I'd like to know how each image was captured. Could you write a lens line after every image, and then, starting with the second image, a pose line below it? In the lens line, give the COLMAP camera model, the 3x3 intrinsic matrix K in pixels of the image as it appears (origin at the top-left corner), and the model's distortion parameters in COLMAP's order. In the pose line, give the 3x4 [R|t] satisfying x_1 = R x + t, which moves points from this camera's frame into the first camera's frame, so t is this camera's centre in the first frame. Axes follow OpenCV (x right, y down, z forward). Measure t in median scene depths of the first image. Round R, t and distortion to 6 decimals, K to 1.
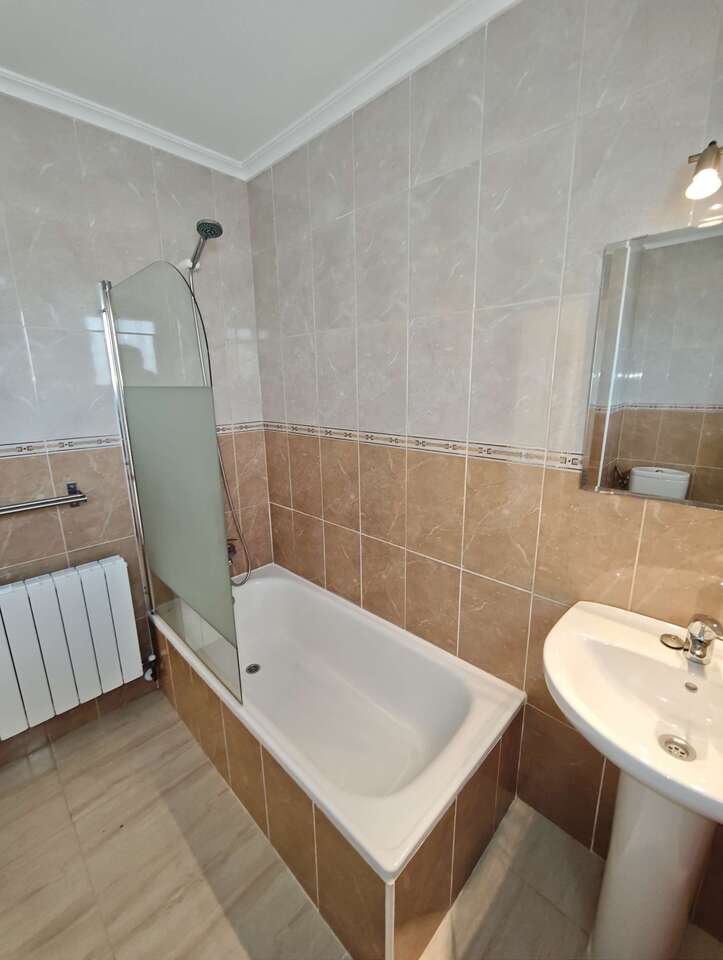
lens RADIAL K [[400.7, 0, 364.0], [0, 400.7, 476.5], [0, 0, 1]] dist [-0.007756, 0.002417]
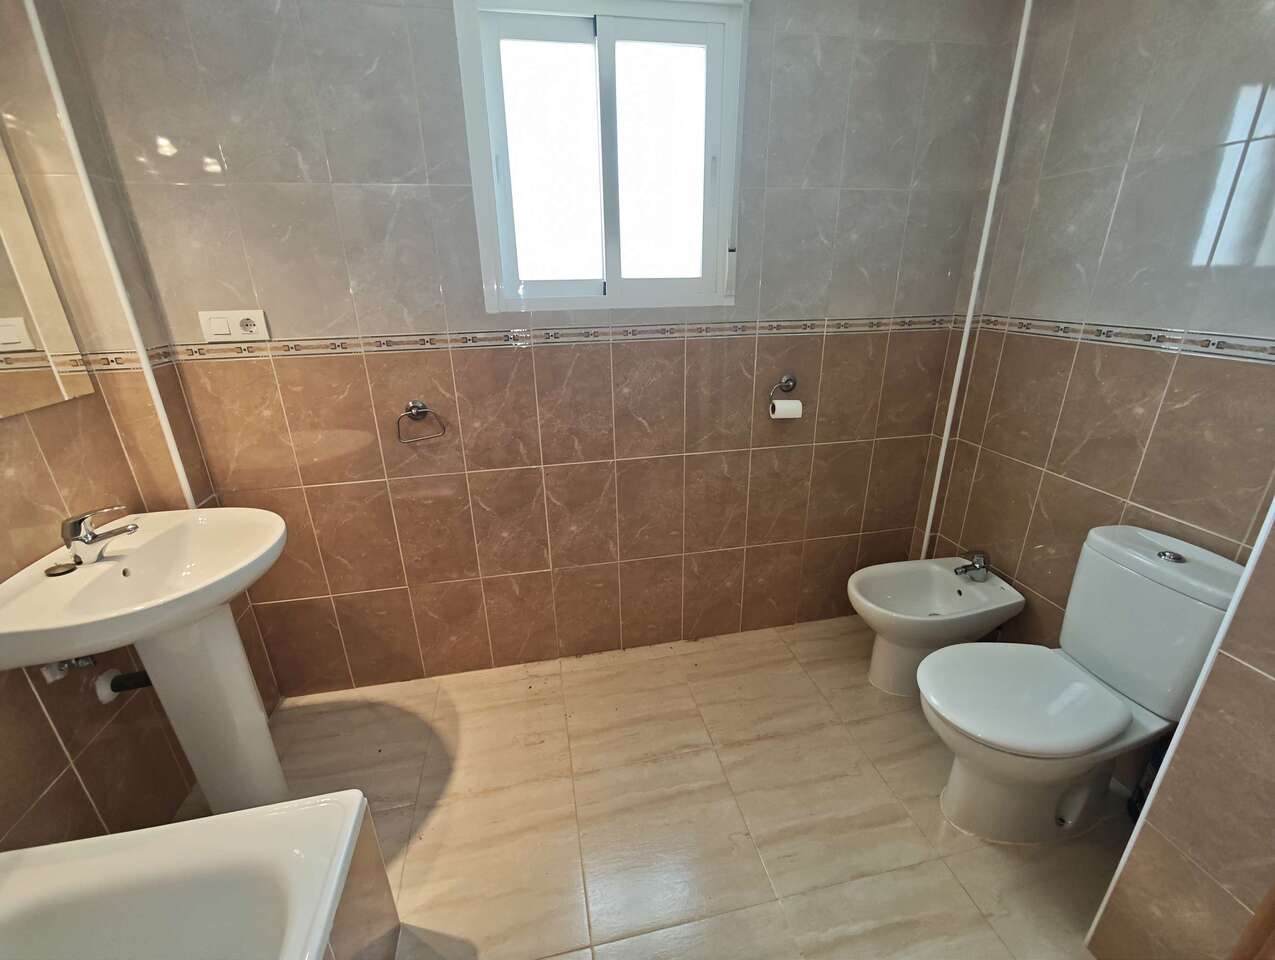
lens RADIAL K [[532.2, 0, 632.8], [0, 532.2, 474.8], [0, 0, 1]] dist [-0.007756, 0.002417]
pose [[-0.829266, -0.165586, 0.533760, -0.674468], [0.163440, 0.841480, 0.514974, -0.129789], [-0.534421, 0.514288, -0.670748, 0.728550]]
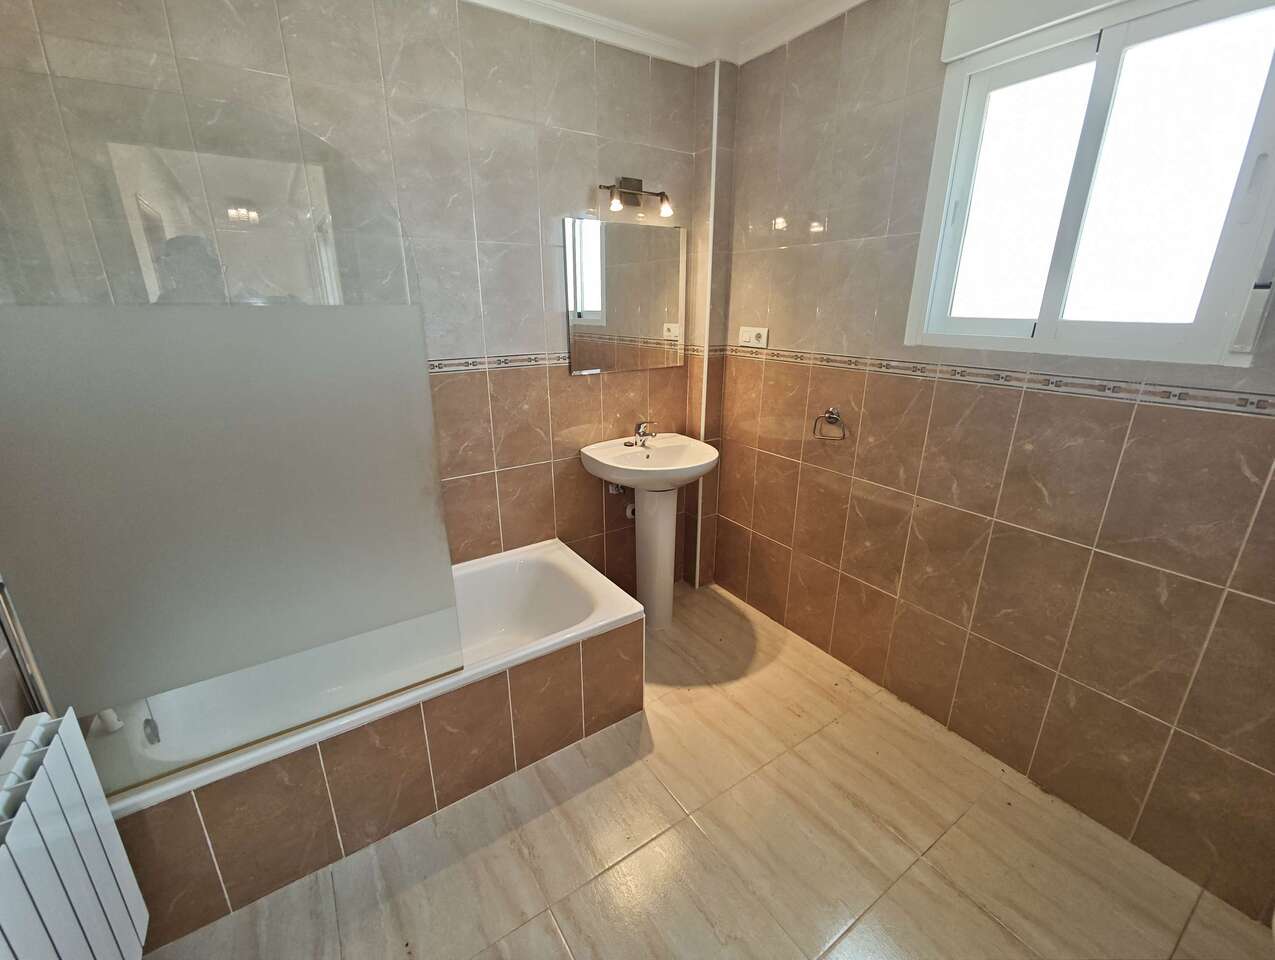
lens RADIAL K [[532.2, 0, 636.3], [0, 532.2, 475.9], [0, 0, 1]] dist [-0.007756, 0.002417]
pose [[0.202223, -0.288715, 0.935815, -1.190209], [0.228454, 0.943102, 0.241595, -0.034044], [-0.952321, 0.164934, 0.256675, 0.248268]]
